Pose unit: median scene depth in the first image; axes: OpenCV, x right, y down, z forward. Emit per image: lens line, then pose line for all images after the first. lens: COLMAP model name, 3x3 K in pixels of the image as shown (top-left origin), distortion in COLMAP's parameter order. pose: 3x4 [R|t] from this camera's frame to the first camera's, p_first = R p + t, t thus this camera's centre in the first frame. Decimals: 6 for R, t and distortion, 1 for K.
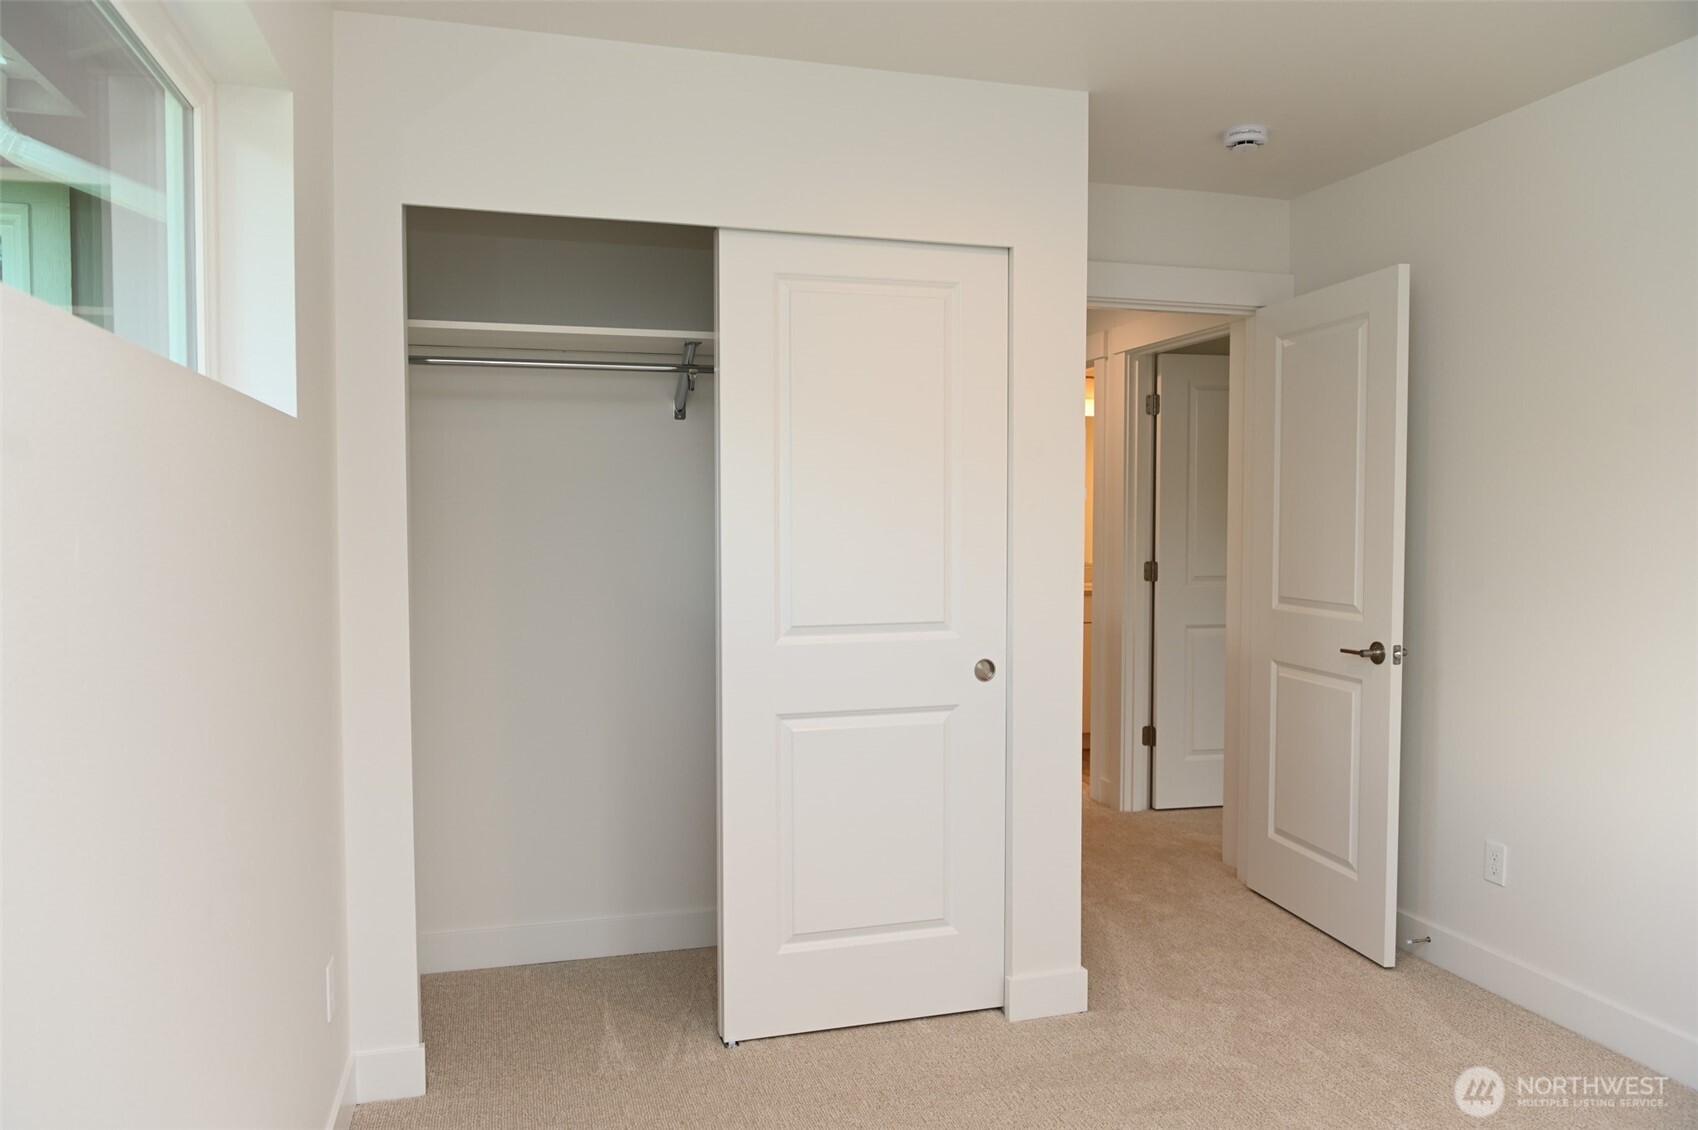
lens RADIAL K [[1133.8, 0, 846.7], [0, 1133.8, 559.1], [0, 0, 1]] dist [-0.008316, -0.001291]
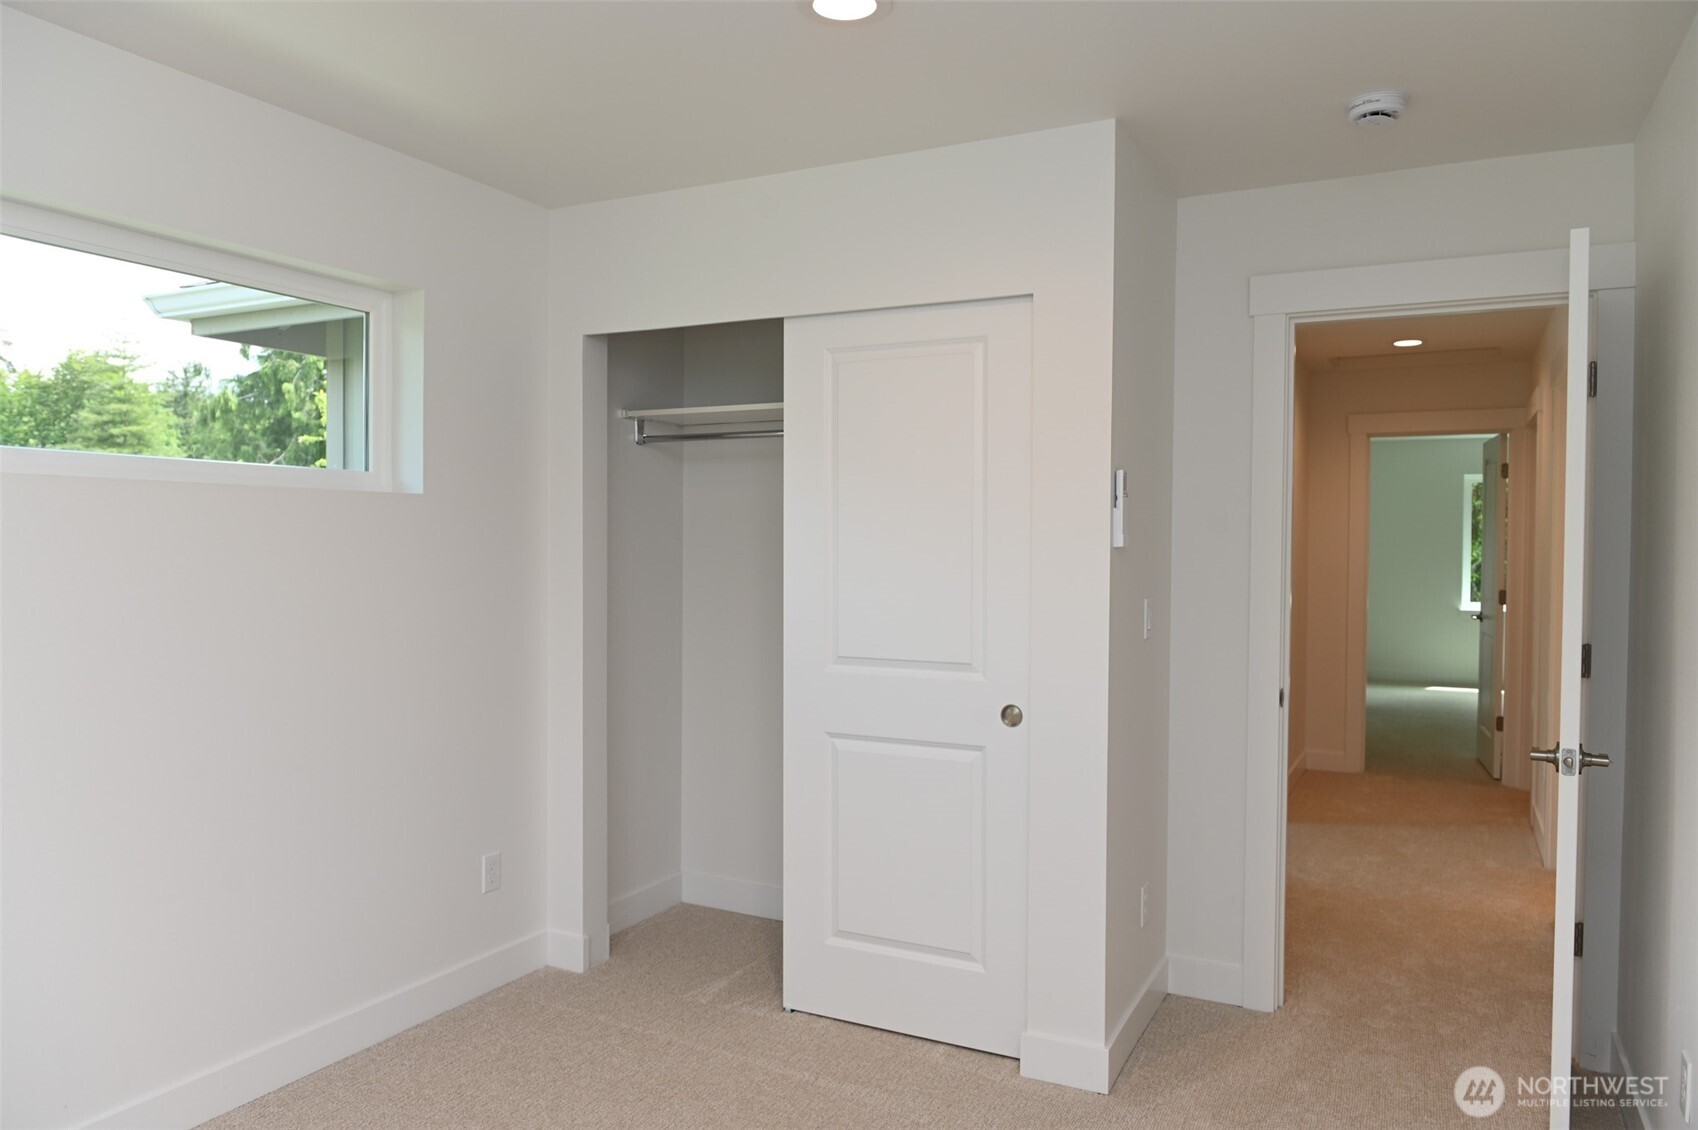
lens RADIAL K [[1133.8, 0, 844.9], [0, 1133.8, 567.0], [0, 0, 1]] dist [-0.008316, -0.001291]
pose [[0.739727, 0.022317, -0.672537, 0.697554], [-0.034855, 0.999379, -0.005175, -0.023645], [0.672004, 0.027269, 0.740045, 0.157560]]
